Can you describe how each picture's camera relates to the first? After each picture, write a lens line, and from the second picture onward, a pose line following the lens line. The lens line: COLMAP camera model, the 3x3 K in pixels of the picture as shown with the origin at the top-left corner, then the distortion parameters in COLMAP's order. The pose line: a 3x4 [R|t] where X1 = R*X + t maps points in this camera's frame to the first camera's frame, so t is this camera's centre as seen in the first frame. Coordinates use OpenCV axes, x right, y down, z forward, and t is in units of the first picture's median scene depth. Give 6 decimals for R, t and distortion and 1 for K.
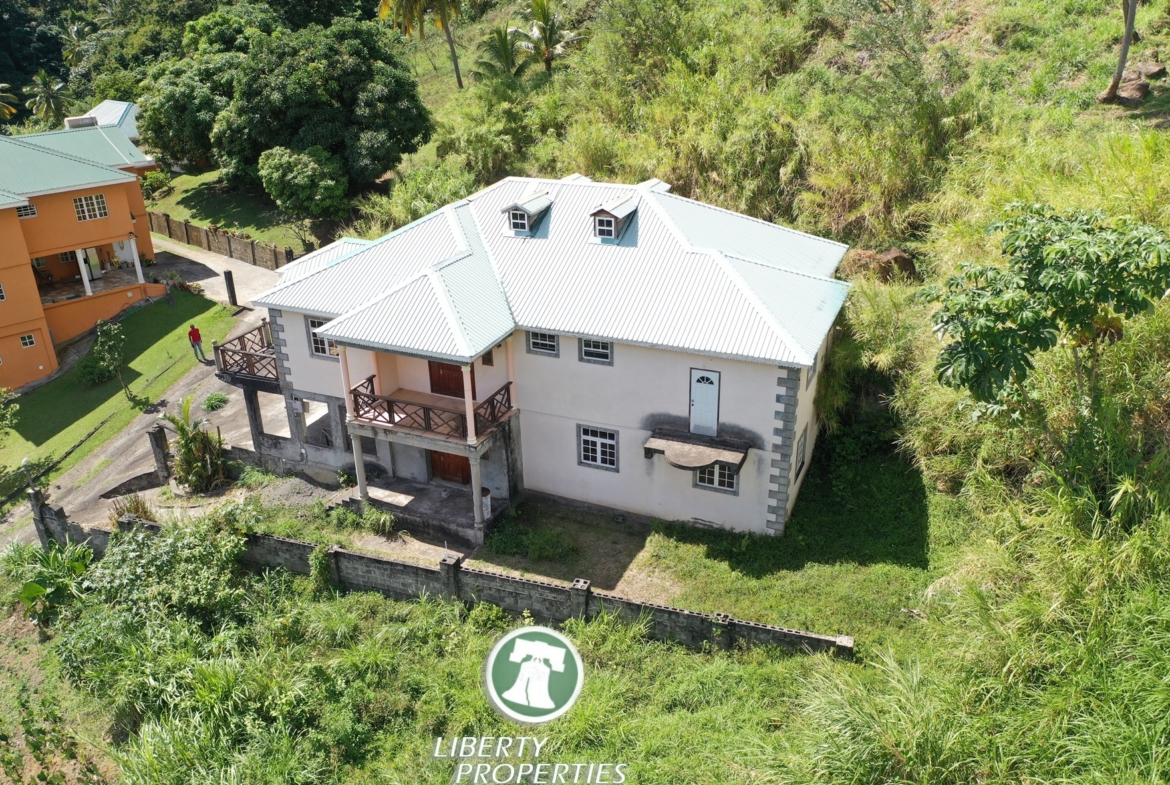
lens RADIAL K [[932.7, 0, 585.6], [0, 932.7, 392.2], [0, 0, 1]] dist [-0.003731, 0.000206]
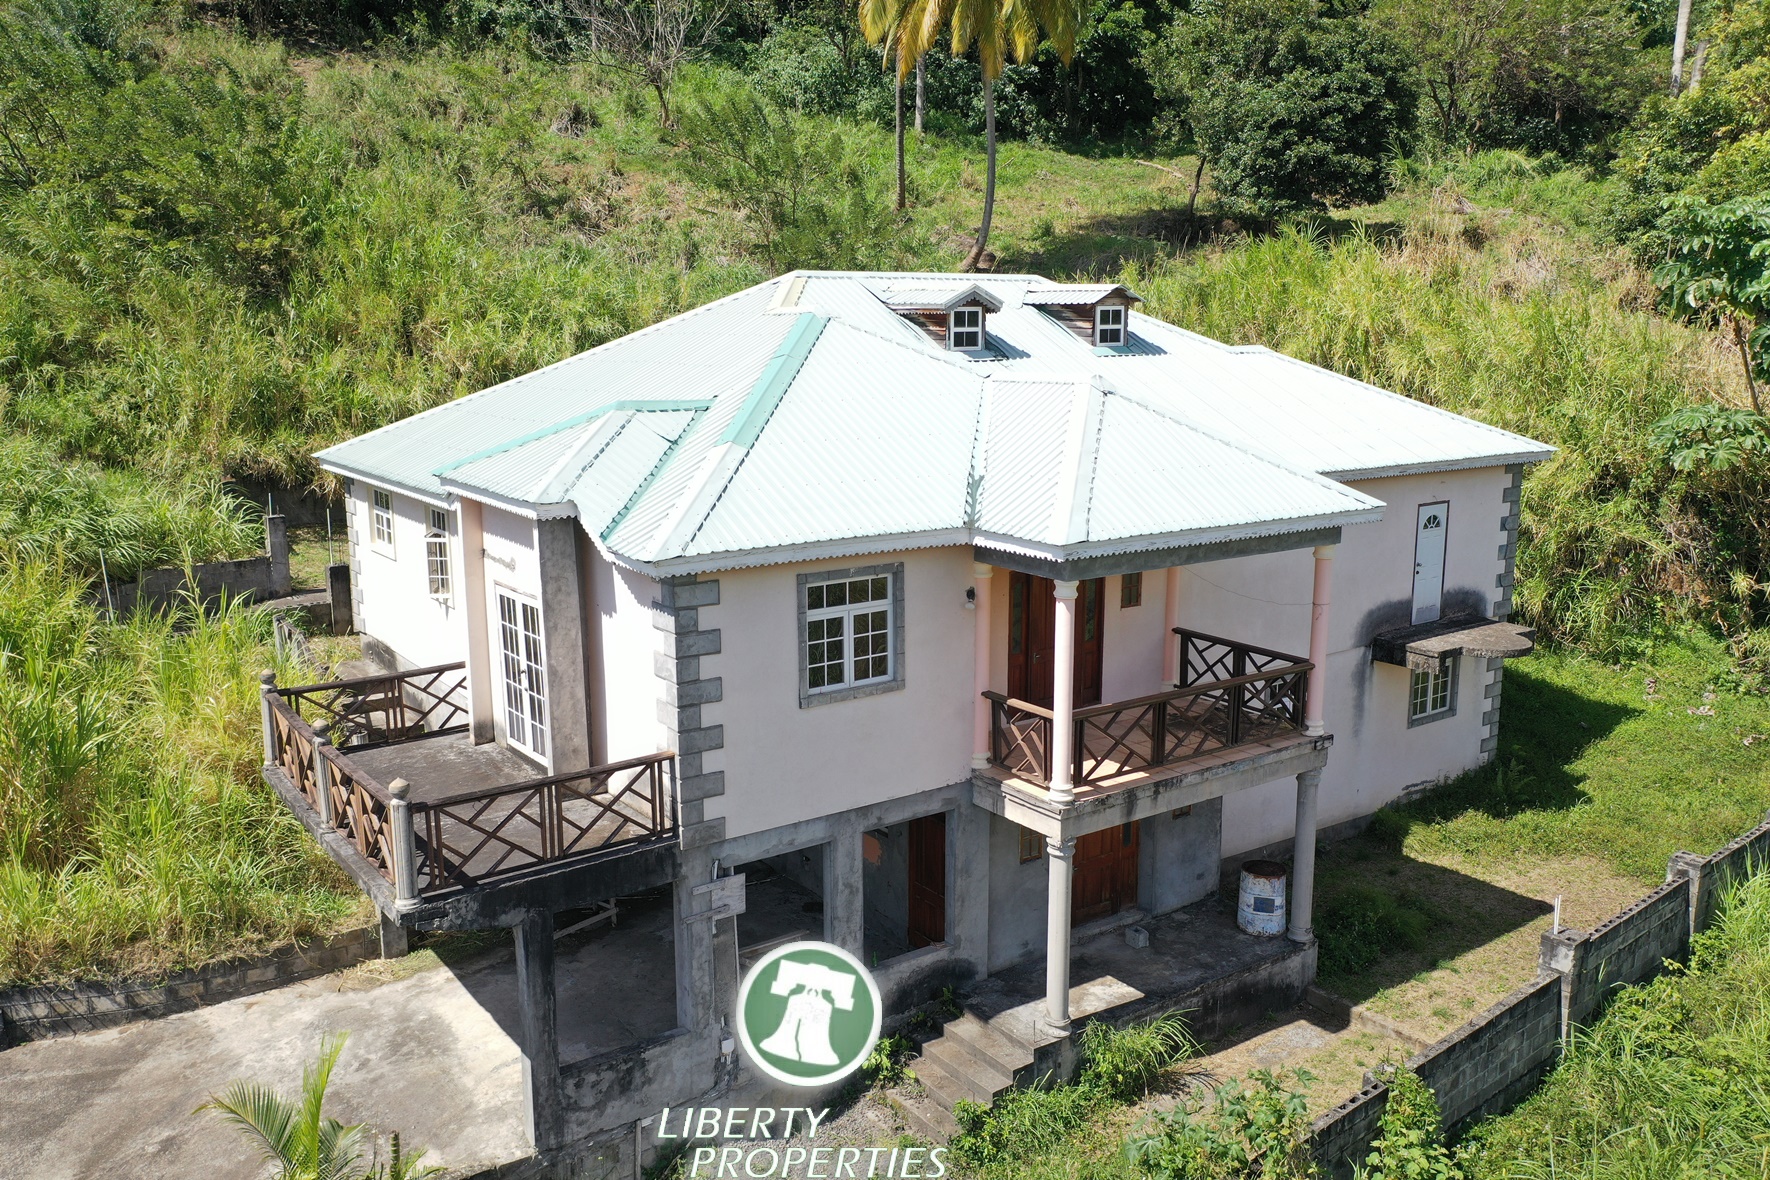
lens RADIAL K [[1402.6, 0, 888.9], [0, 1402.6, 590.8], [0, 0, 1]] dist [0.001961, 0.000576]
pose [[0.511363, -0.144654, 0.847103, -0.725708], [0.347328, 0.936423, -0.049762, -0.042490], [-0.786048, 0.319669, 0.529094, 0.731496]]
